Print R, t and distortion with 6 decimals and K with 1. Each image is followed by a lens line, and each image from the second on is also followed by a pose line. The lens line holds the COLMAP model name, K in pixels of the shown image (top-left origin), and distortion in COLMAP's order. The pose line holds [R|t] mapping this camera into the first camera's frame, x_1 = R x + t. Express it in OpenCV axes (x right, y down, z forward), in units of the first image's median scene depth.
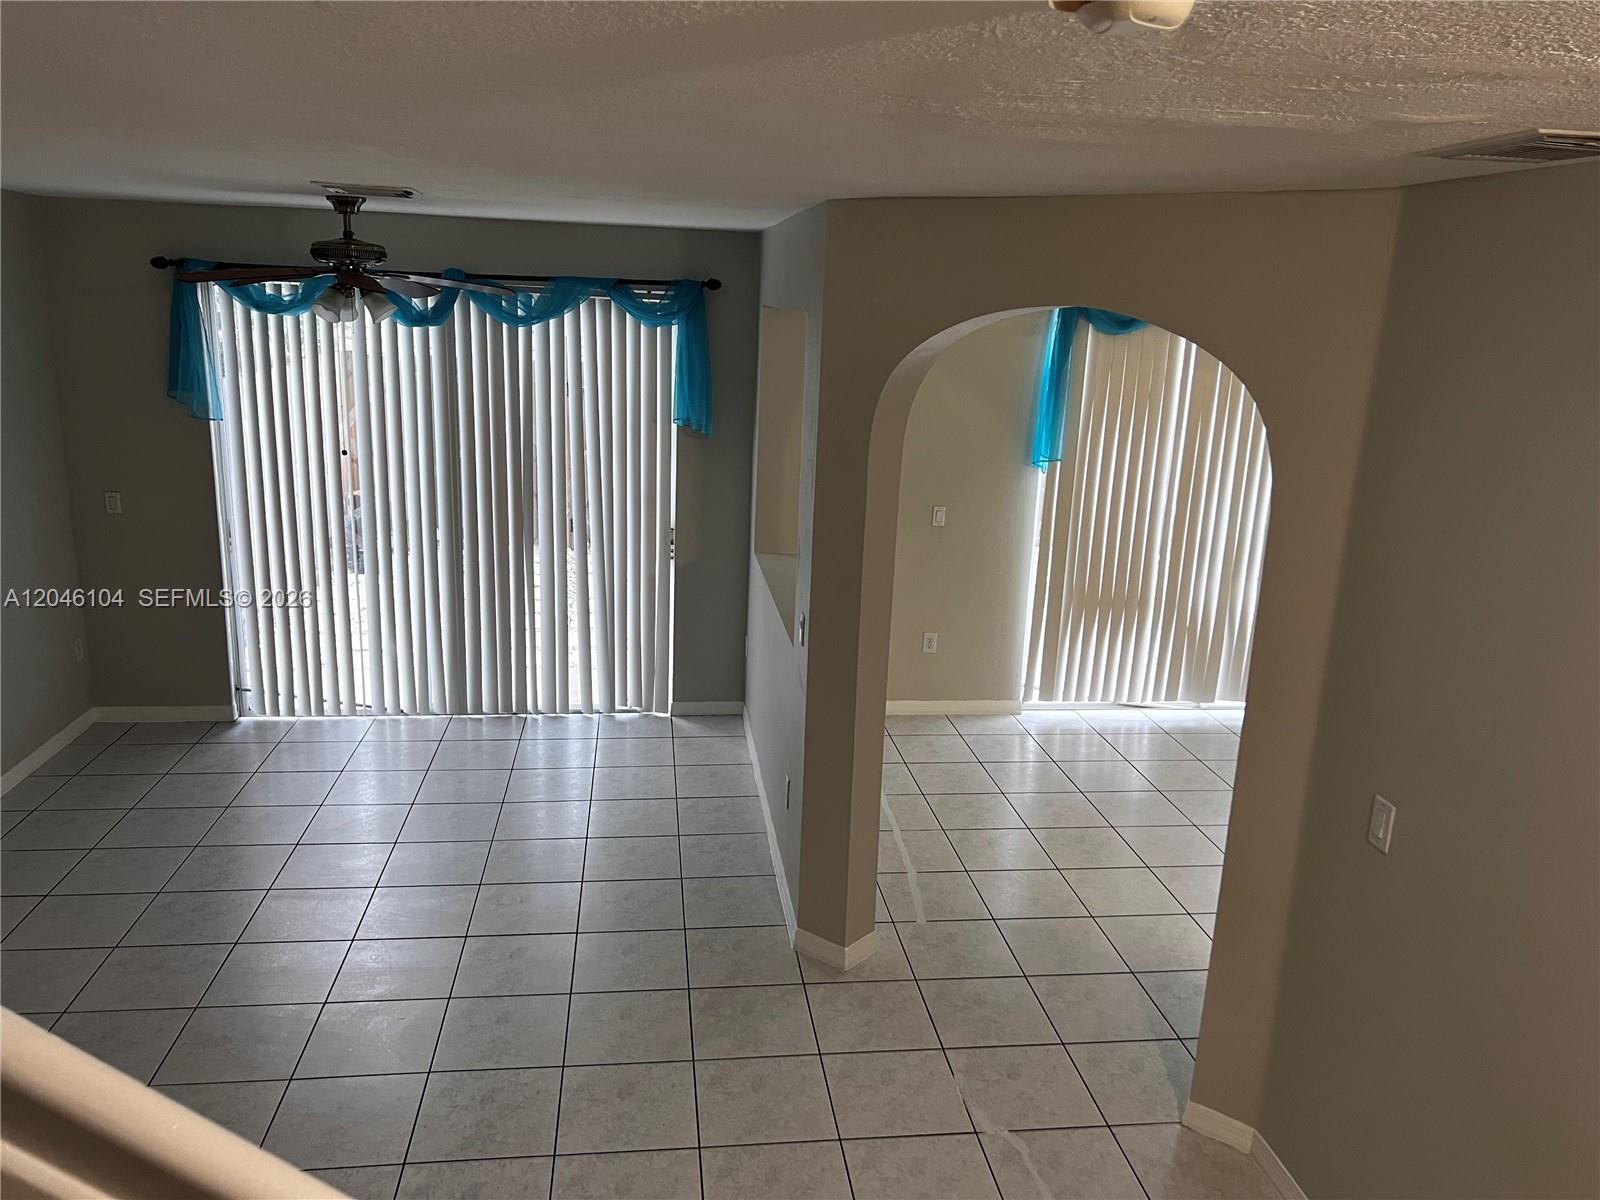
lens RADIAL K [[1212.5, 0, 786.8], [0, 1212.5, 606.1], [0, 0, 1]] dist [0.036090, -0.042427]
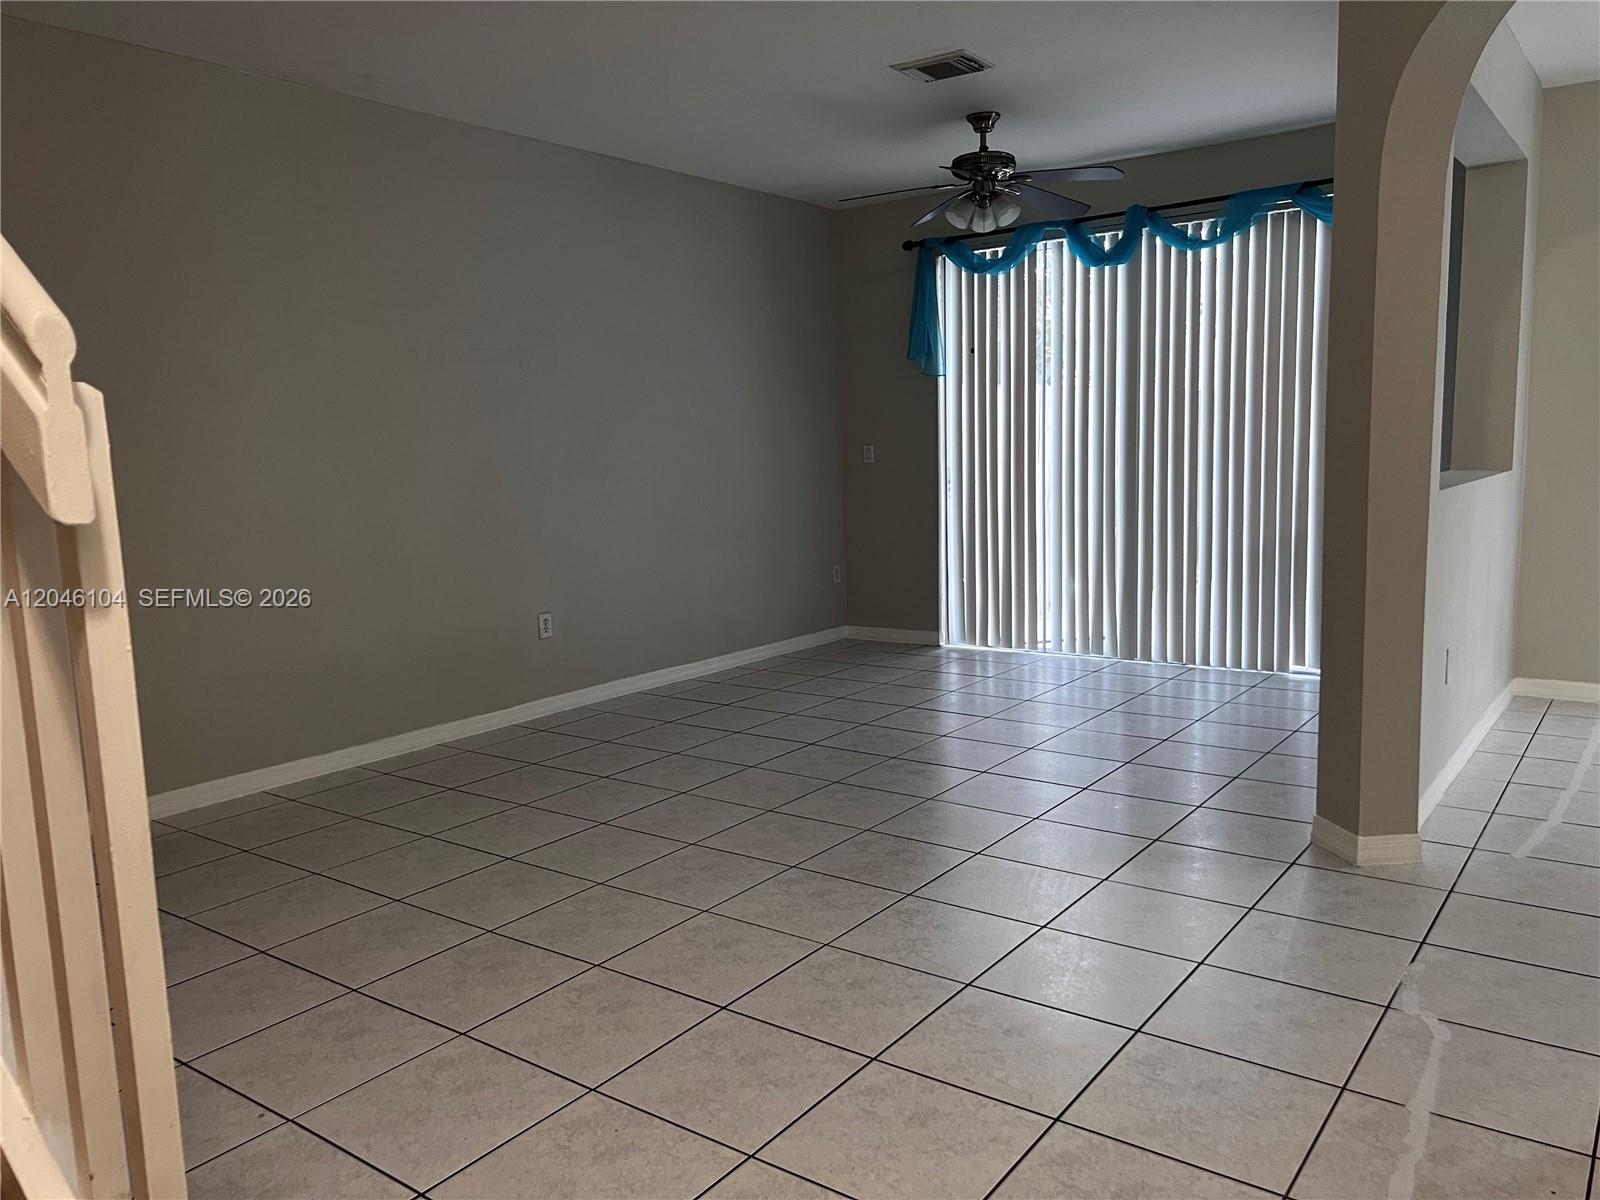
lens RADIAL K [[1212.5, 0, 786.0], [0, 1212.5, 603.0], [0, 0, 1]] dist [0.036090, -0.042427]
pose [[0.717480, 0.031778, -0.695854, 0.236753], [-0.122367, 0.989174, -0.080996, 0.173626], [0.685747, 0.143262, 0.713602, 0.110589]]
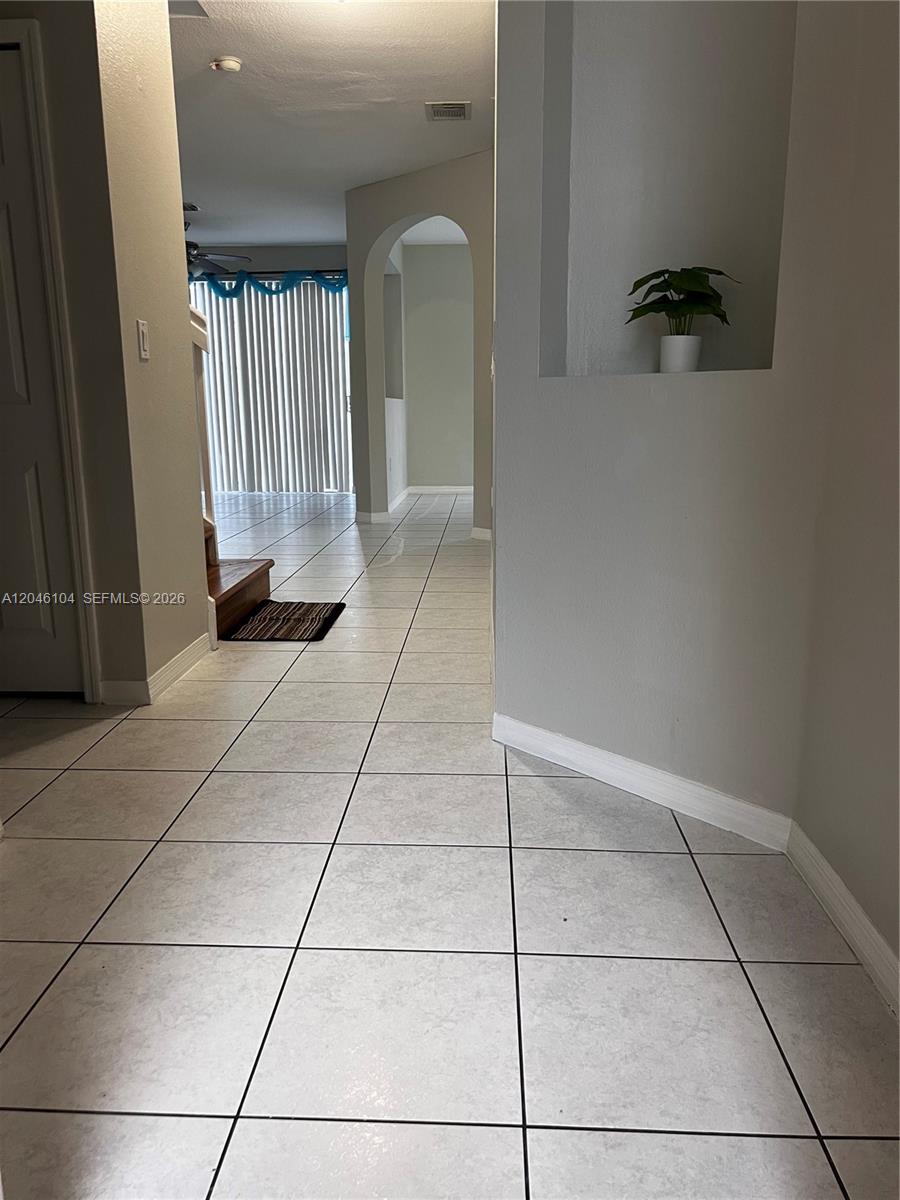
lens RADIAL K [[909.4, 0, 457.3], [0, 909.4, 624.9], [0, 0, 1]] dist [0.036090, -0.042427]
pose [[0.986883, -0.000467, -0.161439, 0.358993], [-0.003650, 0.999676, -0.025203, 0.387471], [0.161399, 0.025462, 0.986561, -0.513185]]
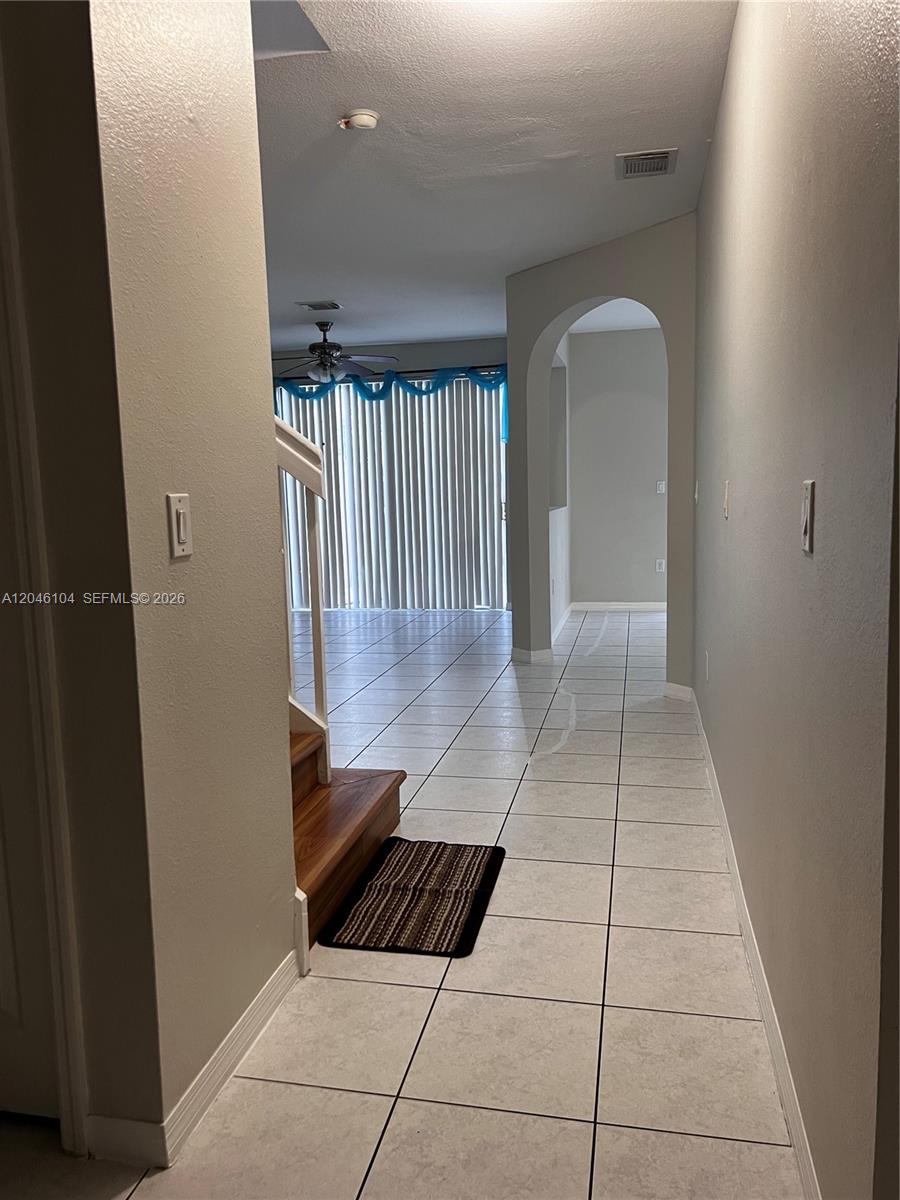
lens RADIAL K [[909.4, 0, 450.1], [0, 909.4, 630.8], [0, 0, 1]] dist [0.036090, -0.042427]
pose [[0.945460, -0.009955, -0.325586, 0.290166], [-0.024180, 0.994630, -0.100628, 0.285928], [0.324839, 0.103013, 0.940142, -0.306604]]
